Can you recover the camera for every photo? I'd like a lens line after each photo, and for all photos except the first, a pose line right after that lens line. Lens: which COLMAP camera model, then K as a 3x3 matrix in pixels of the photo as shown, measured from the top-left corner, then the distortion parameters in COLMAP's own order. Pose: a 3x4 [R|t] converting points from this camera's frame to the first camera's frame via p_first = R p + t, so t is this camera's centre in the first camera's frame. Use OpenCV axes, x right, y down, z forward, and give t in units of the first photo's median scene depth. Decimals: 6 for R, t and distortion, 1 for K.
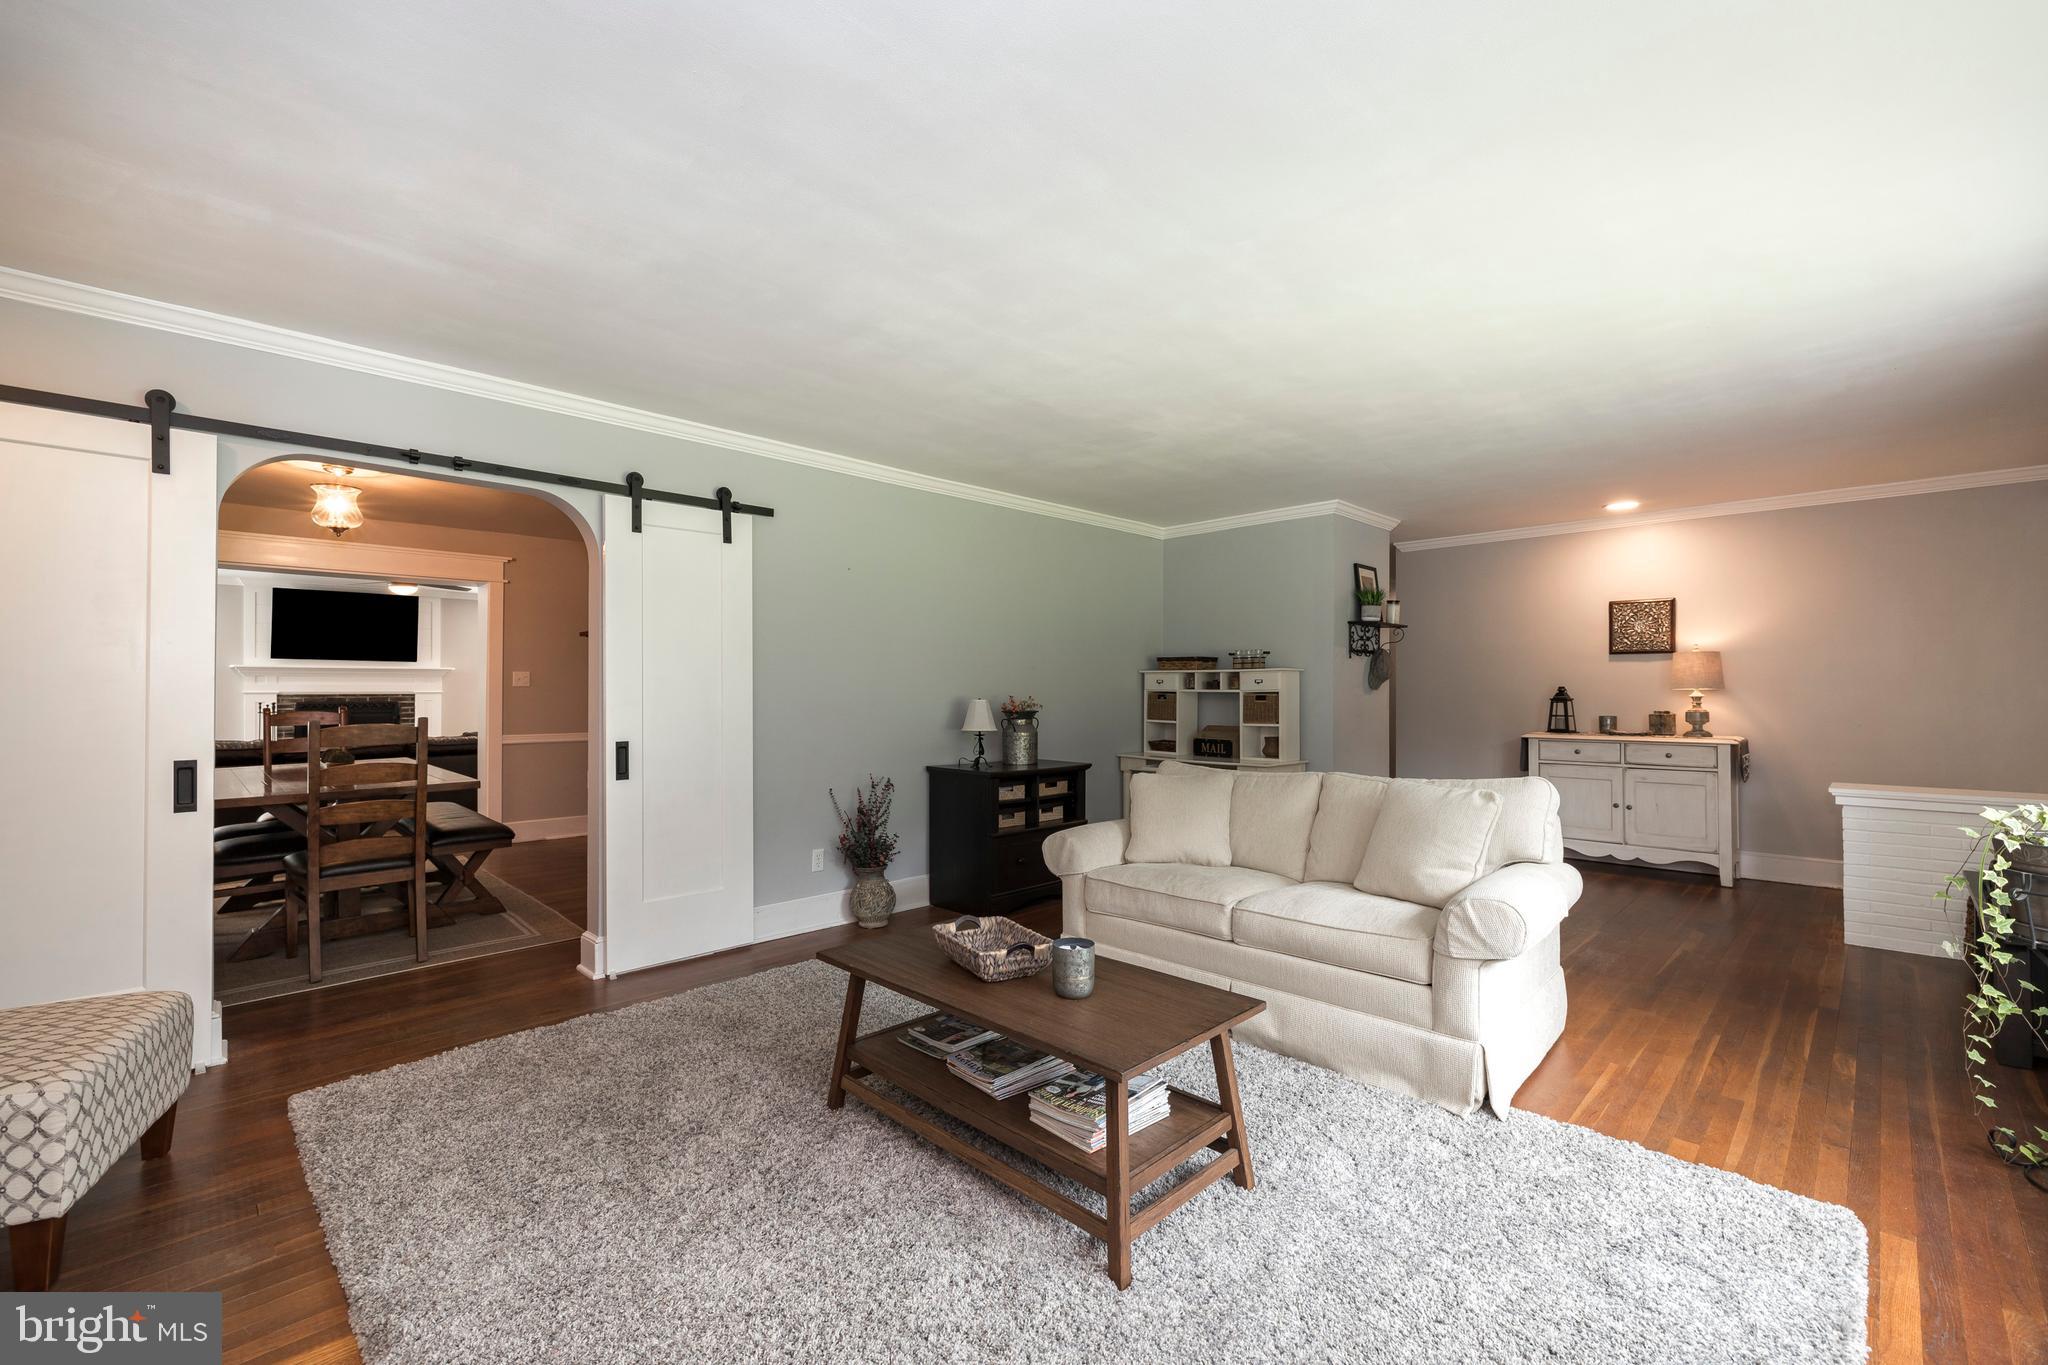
lens RADIAL K [[846.2, 0, 1024.0], [0, 846.2, 682.5], [0, 0, 1]] dist [0.000152, -0.000060]
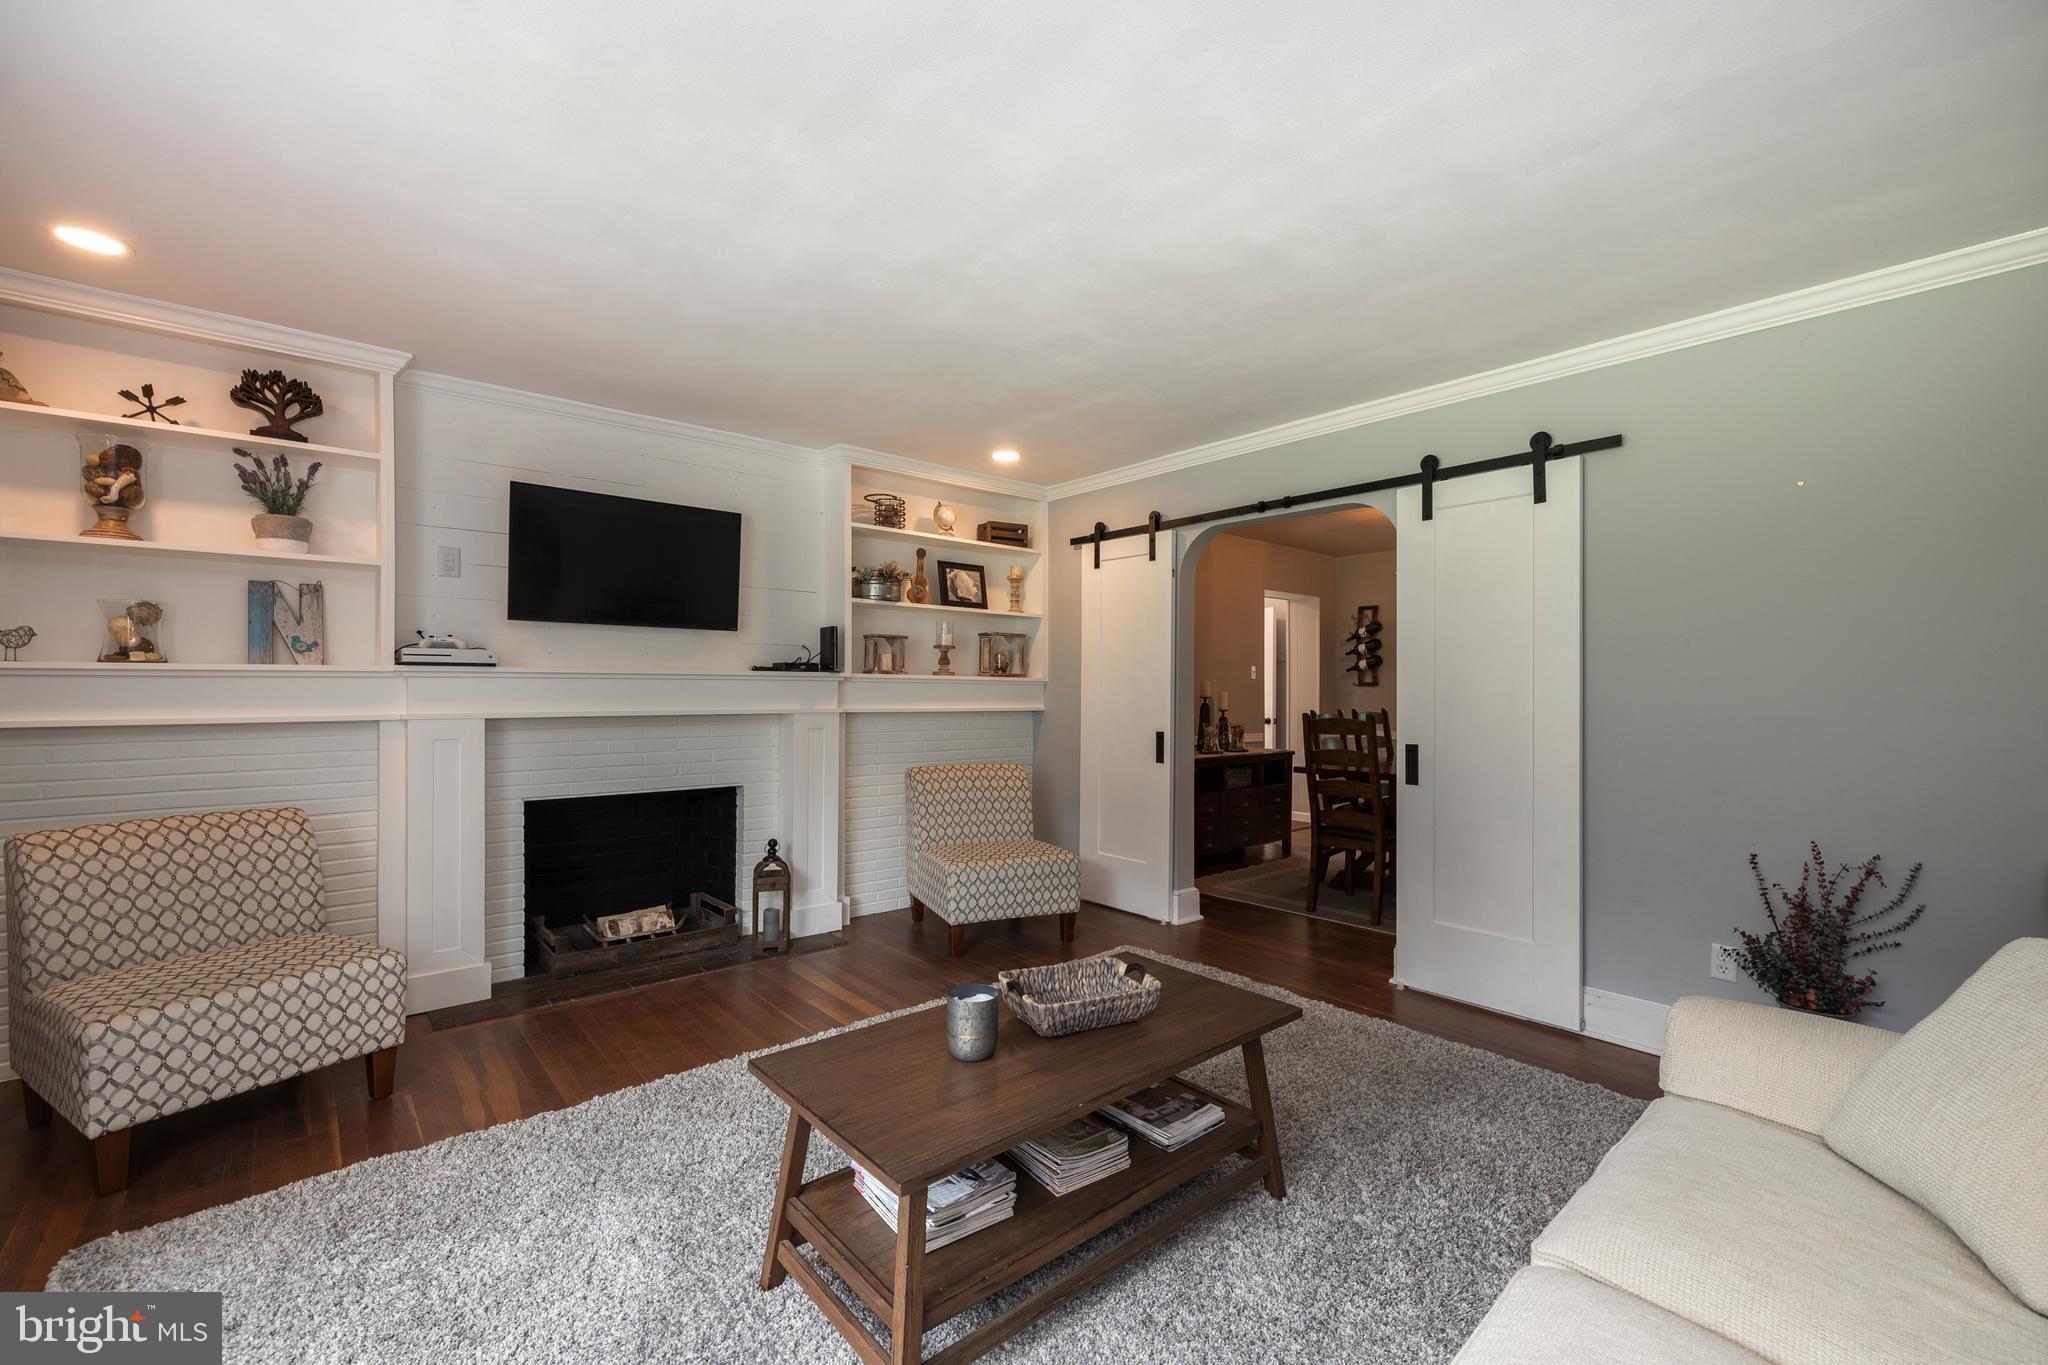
lens RADIAL K [[861.8, 0, 1026.6], [0, 861.8, 688.7], [0, 0, 1]] dist [0.000782, -0.000291]
pose [[-0.068835, 0.002629, -0.997625, 0.521275], [0.006094, 0.999979, 0.002215, 0.001670], [0.997609, -0.005927, -0.068850, 0.638990]]
